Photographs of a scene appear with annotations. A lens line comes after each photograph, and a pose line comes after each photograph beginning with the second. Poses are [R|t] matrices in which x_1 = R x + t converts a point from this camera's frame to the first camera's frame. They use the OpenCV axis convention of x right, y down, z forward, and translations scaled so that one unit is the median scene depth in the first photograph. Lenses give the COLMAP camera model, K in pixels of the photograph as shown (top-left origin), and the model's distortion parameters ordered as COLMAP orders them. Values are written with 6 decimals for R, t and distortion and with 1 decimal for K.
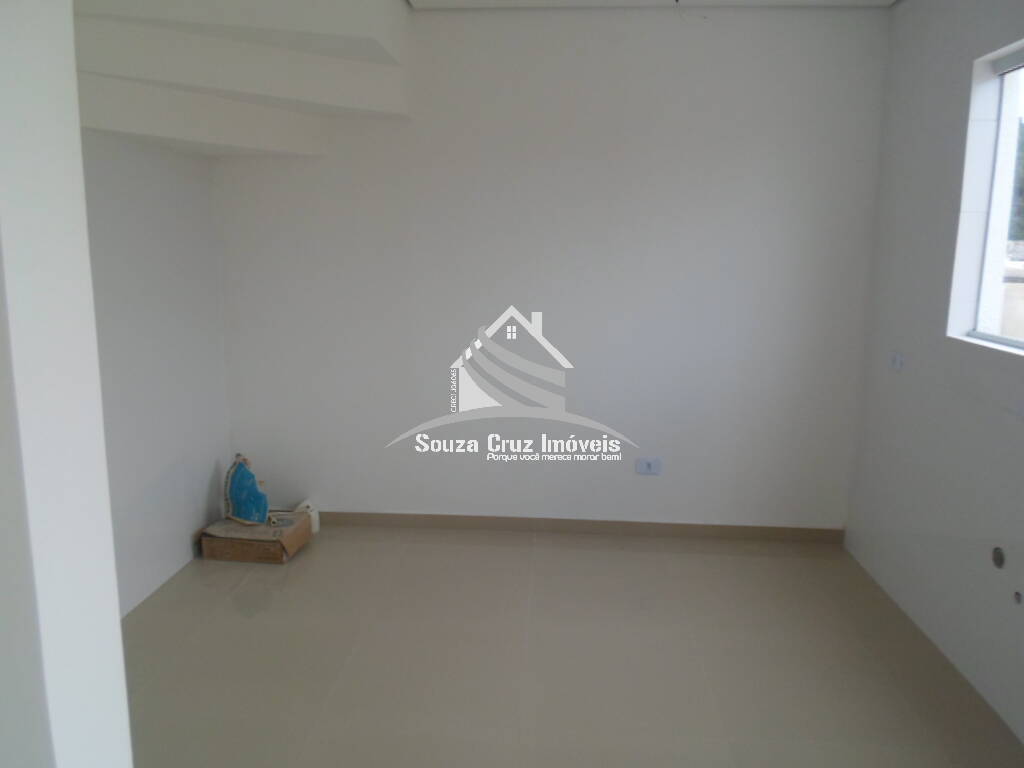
lens RADIAL K [[785.7, 0, 509.2], [0, 785.7, 380.7], [0, 0, 1]] dist [-0.009241, -0.012908]
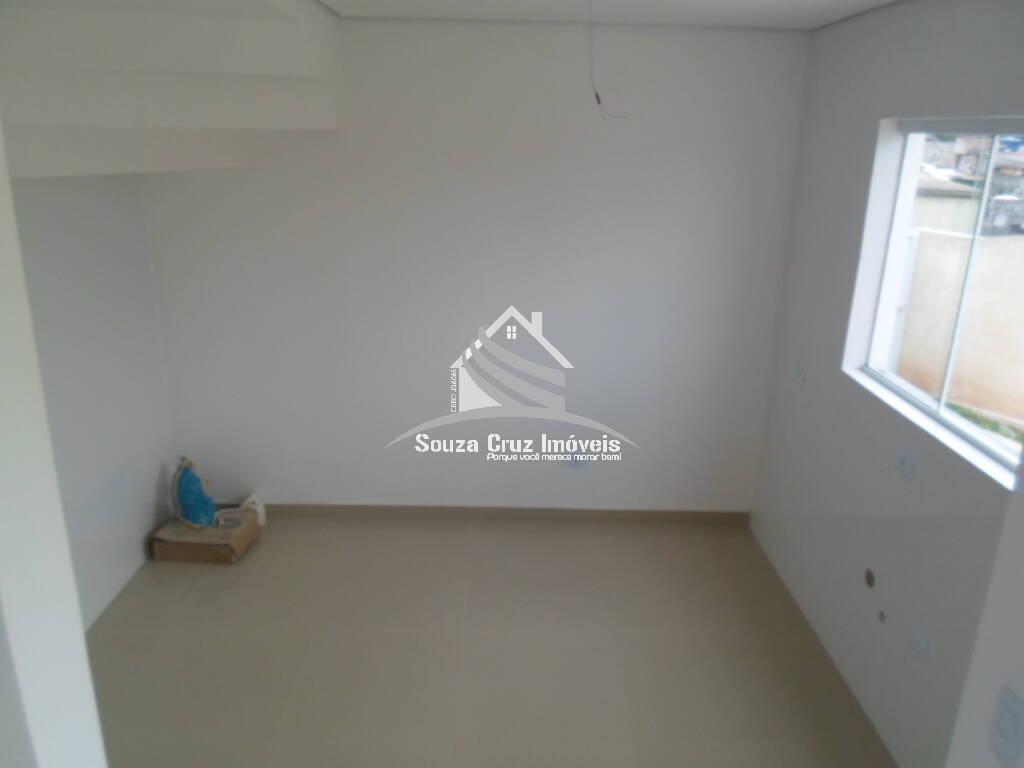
lens RADIAL K [[779.2, 0, 508.8], [0, 779.2, 382.9], [0, 0, 1]] dist [-0.003741, -0.055473]
pose [[0.996999, -0.010531, 0.076696, 0.006465], [0.000046, 0.990786, 0.135439, -0.149628], [-0.077416, -0.135029, 0.987813, -0.036629]]
